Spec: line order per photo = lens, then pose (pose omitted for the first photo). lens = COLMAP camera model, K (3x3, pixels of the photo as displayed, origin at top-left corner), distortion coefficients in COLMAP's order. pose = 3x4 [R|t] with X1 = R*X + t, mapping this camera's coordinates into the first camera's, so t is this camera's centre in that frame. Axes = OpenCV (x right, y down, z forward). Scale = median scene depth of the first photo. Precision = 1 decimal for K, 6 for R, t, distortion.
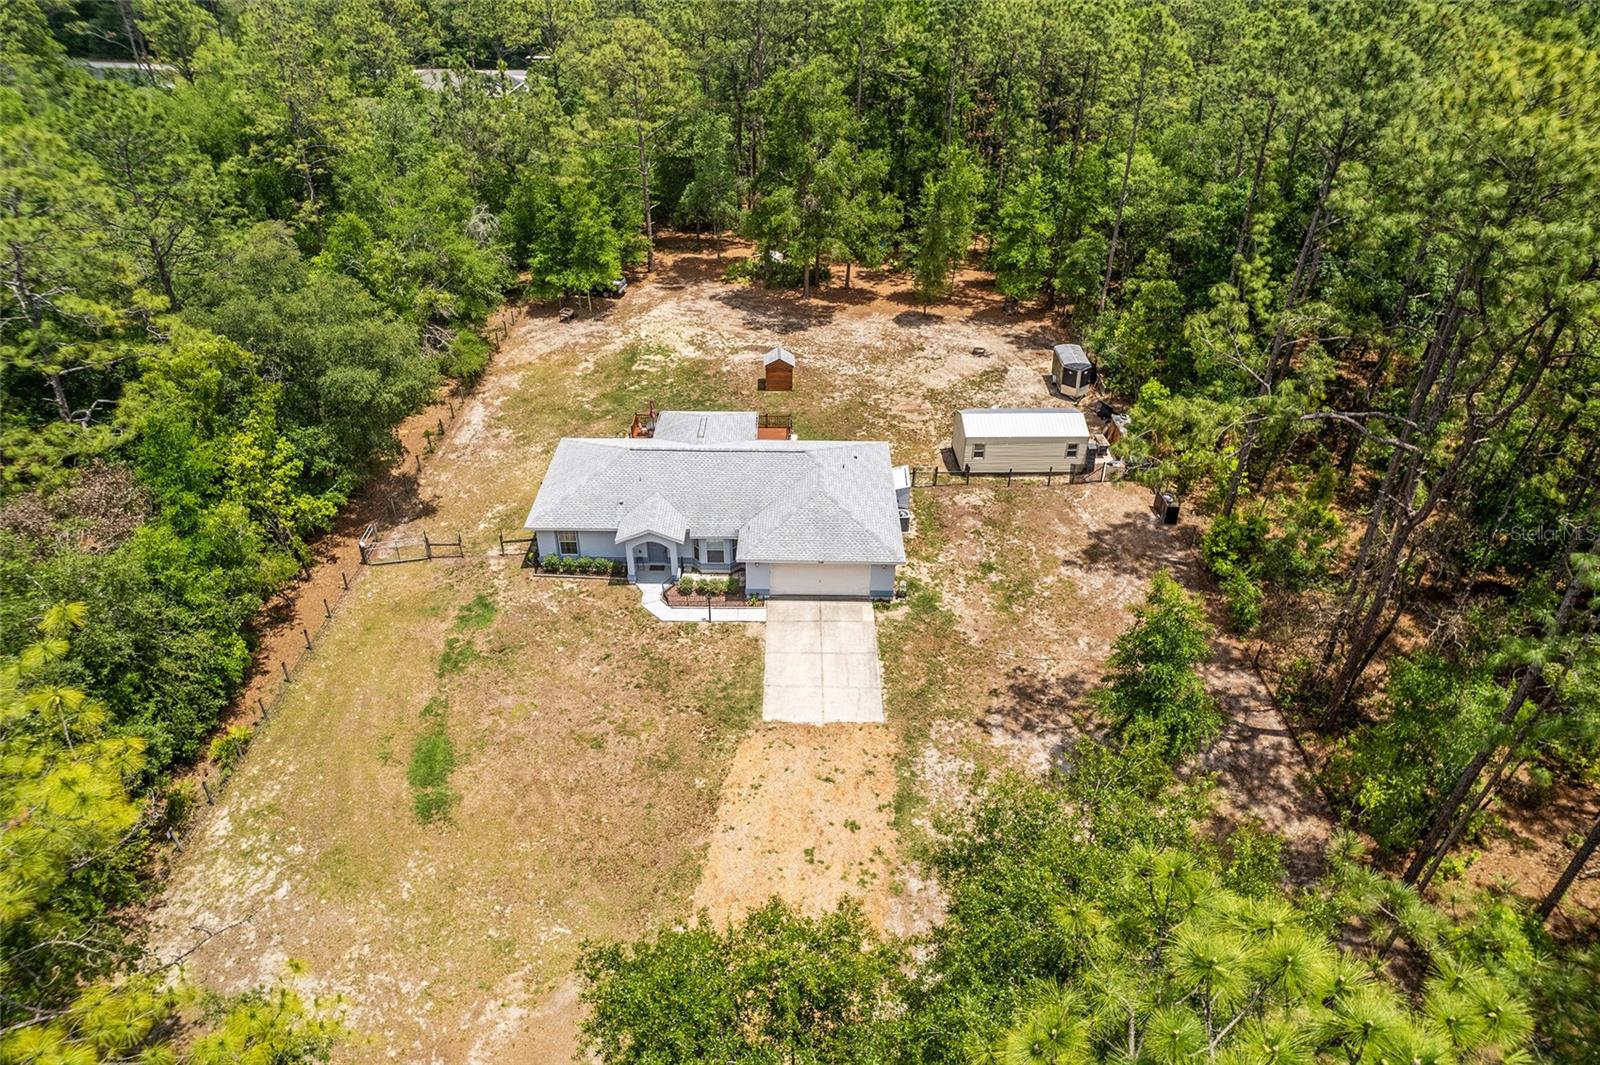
lens RADIAL K [[1028.5, 0, 798.7], [0, 1028.5, 532.0], [0, 0, 1]] dist [-0.044927, 0.009428]
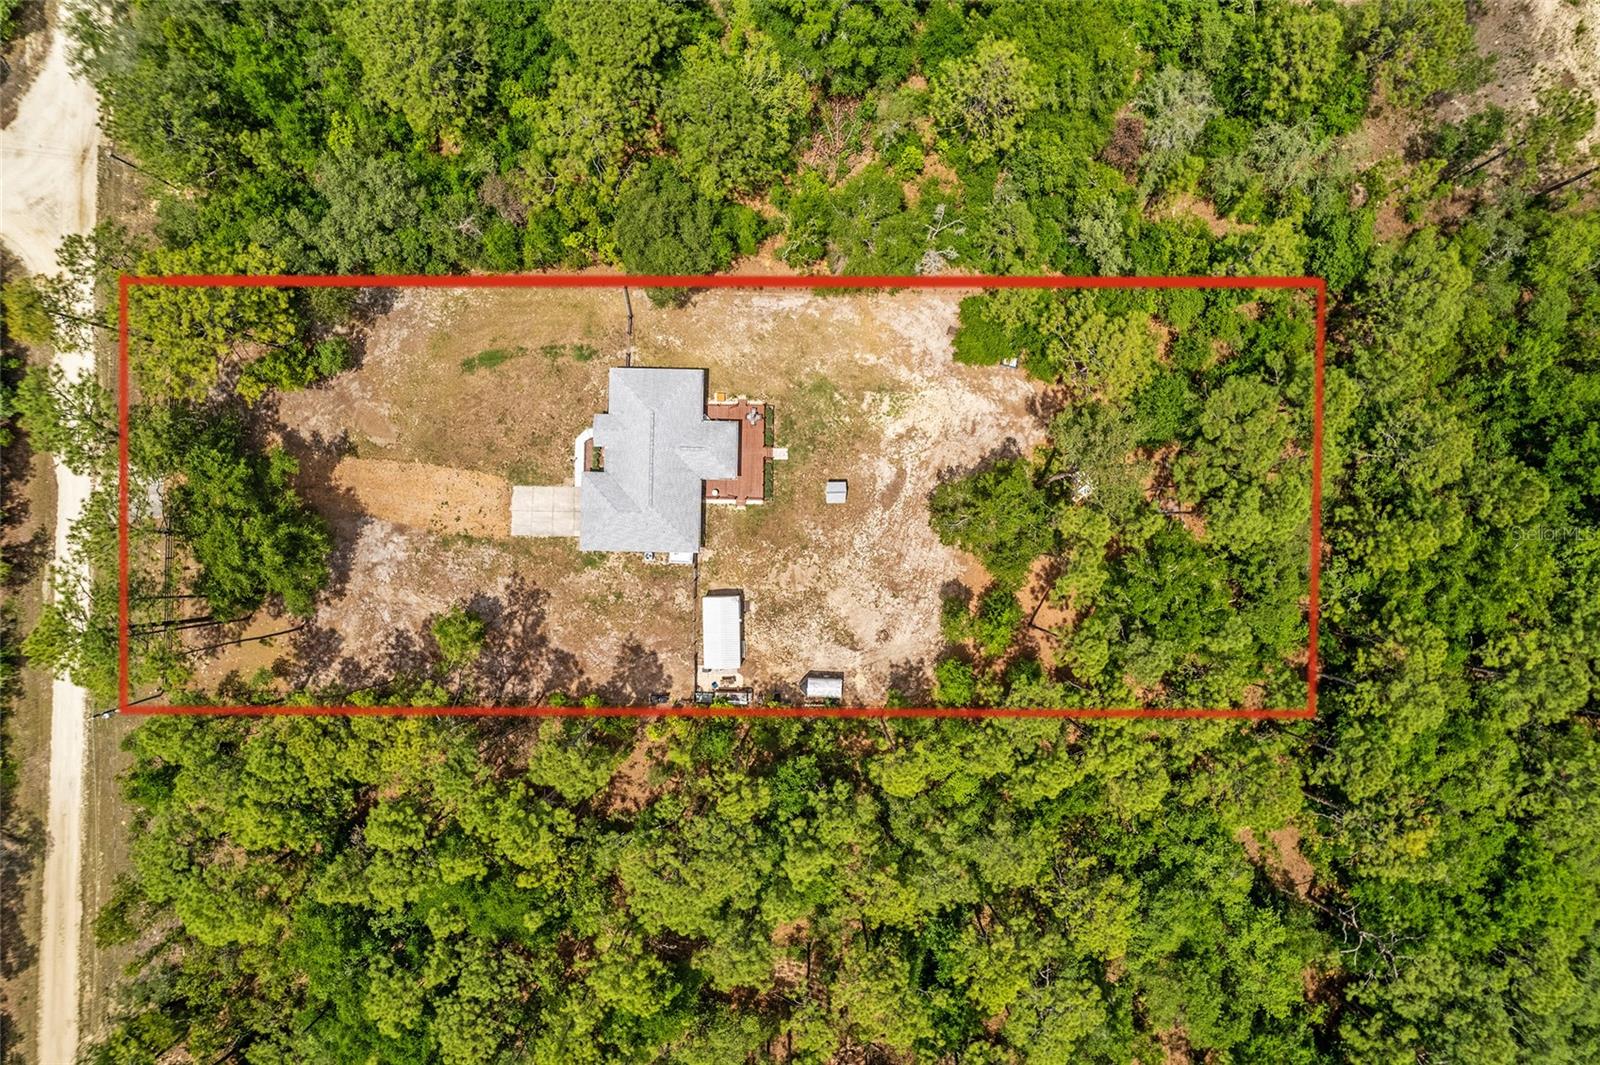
lens RADIAL K [[1028.5, 0, 799.5], [0, 1028.5, 533.5], [0, 0, 1]] dist [-0.044927, 0.009428]
pose [[-0.018151, 0.999601, -0.021639, 0.092258], [-0.546204, 0.008214, 0.837612, -1.734511], [0.837456, 0.027023, 0.545837, 0.180898]]
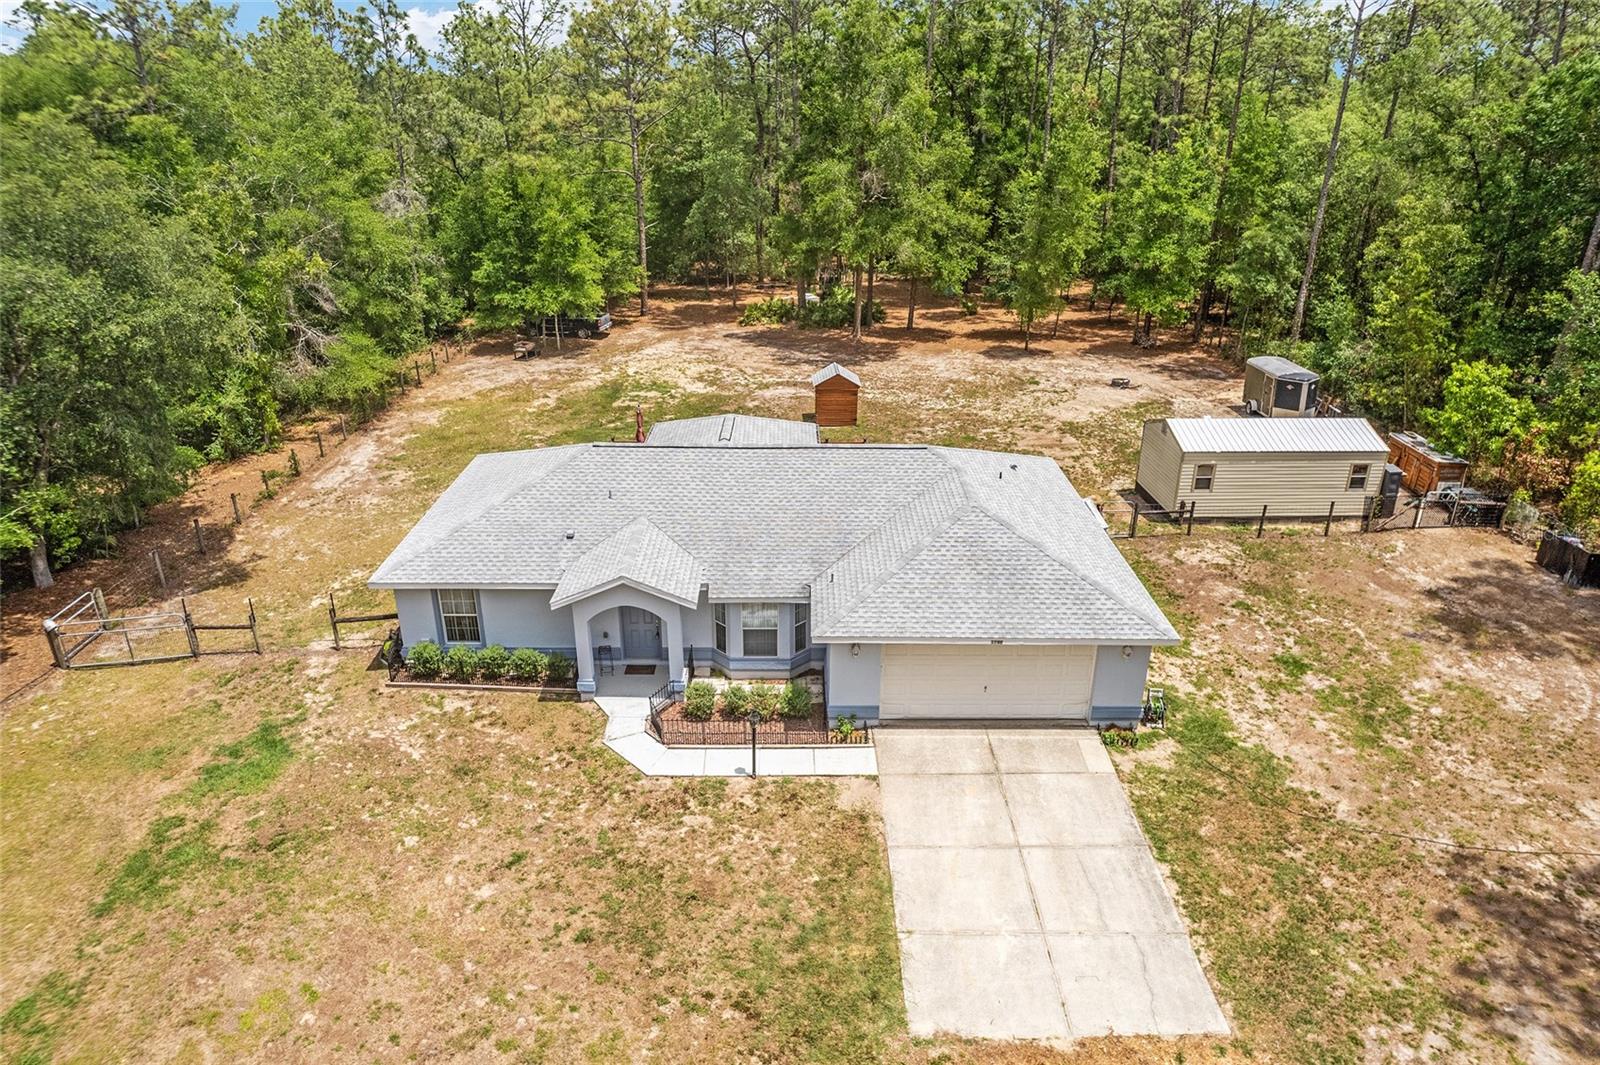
lens RADIAL K [[1028.5, 0, 796.6], [0, 1028.5, 534.2], [0, 0, 1]] dist [-0.044927, 0.009428]
pose [[0.999960, -0.008558, 0.002571, -0.058484], [0.008868, 0.985773, -0.167847, 0.049972], [-0.001098, 0.167863, 0.985810, 0.463504]]
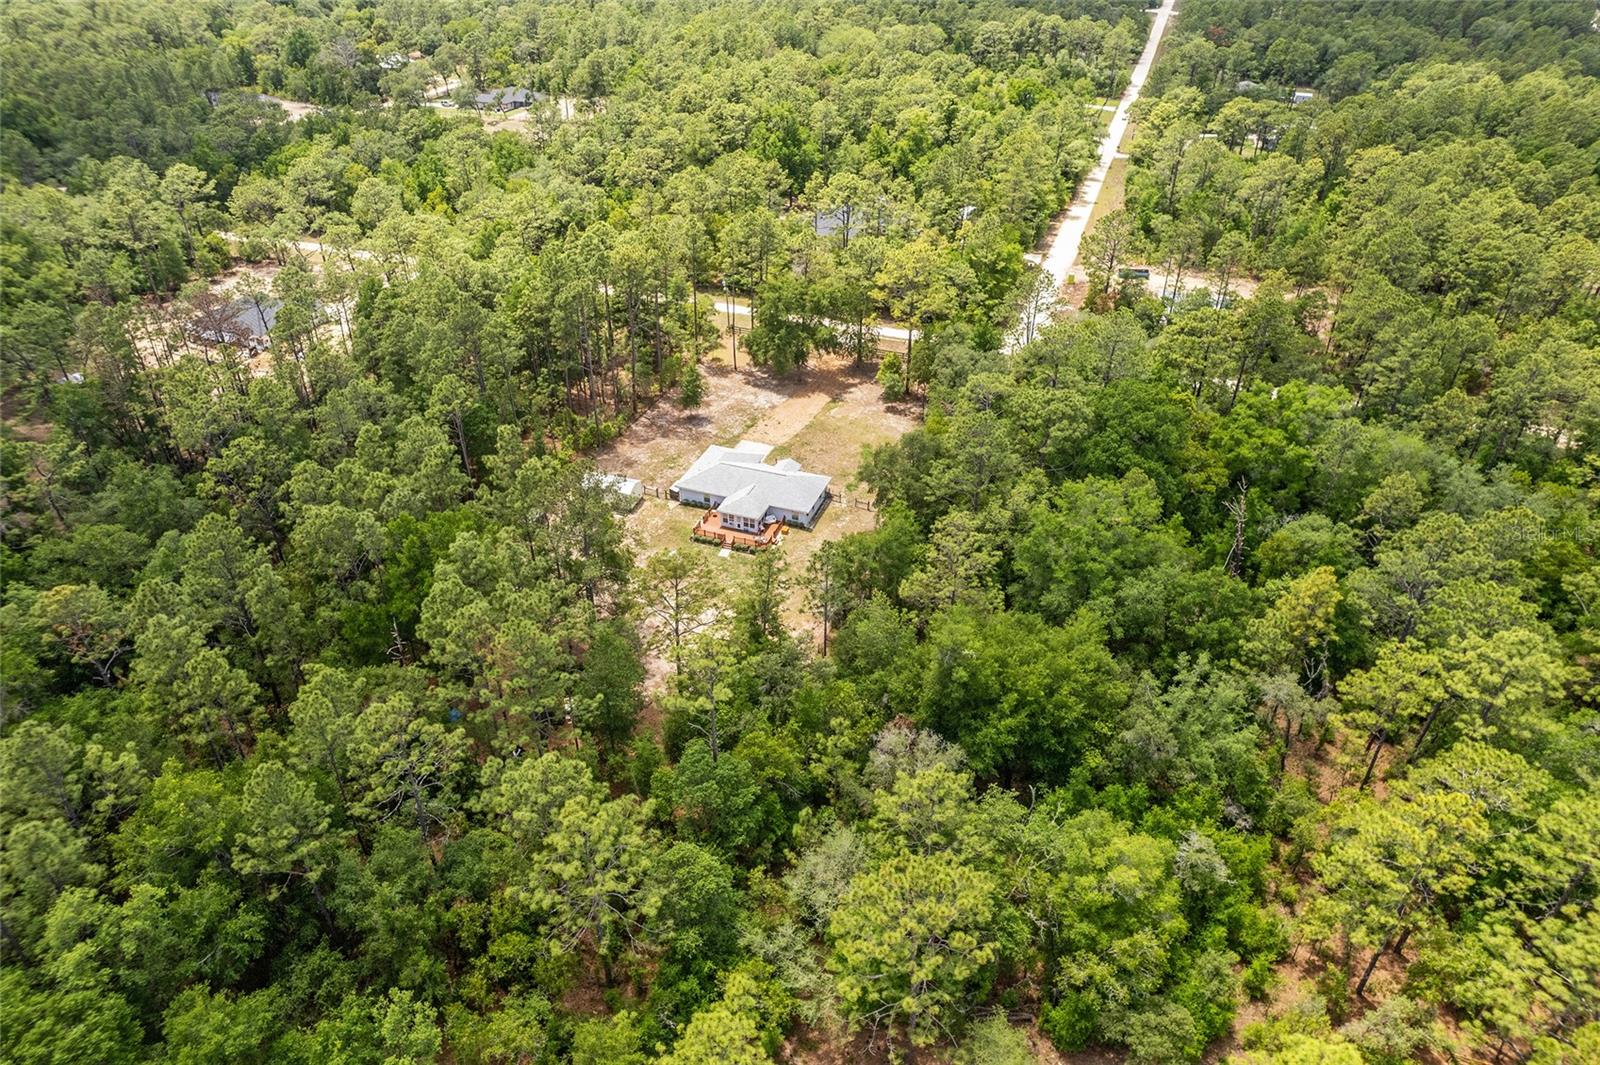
lens RADIAL K [[1028.5, 0, 799.1], [0, 1028.5, 531.9], [0, 0, 1]] dist [-0.044927, 0.009428]
pose [[-0.941990, -0.205530, 0.265354, -0.836711], [0.159061, 0.422814, 0.892148, -2.124741], [-0.295559, 0.882601, -0.365595, 1.917673]]
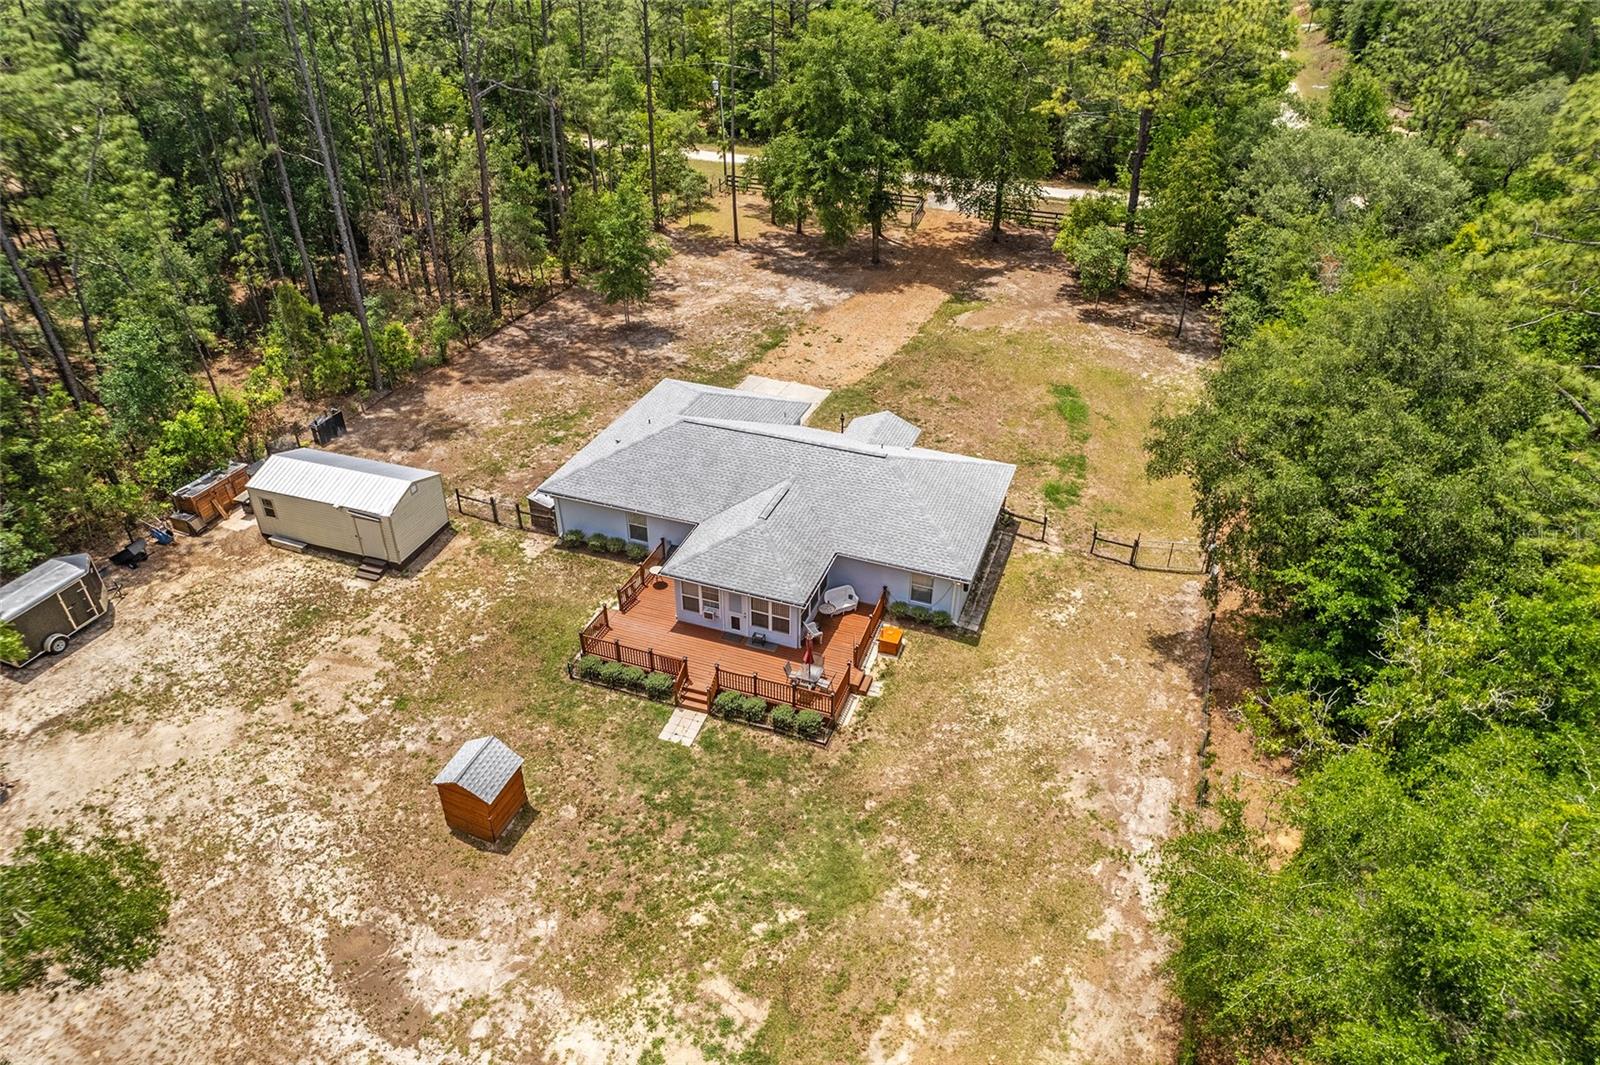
lens RADIAL K [[1028.5, 0, 803.7], [0, 1028.5, 538.3], [0, 0, 1]] dist [-0.044927, 0.009428]
pose [[-0.939948, -0.208092, 0.270547, -0.312344], [0.162103, 0.425386, 0.890376, -0.725525], [-0.300367, 0.880763, -0.366109, 1.291163]]
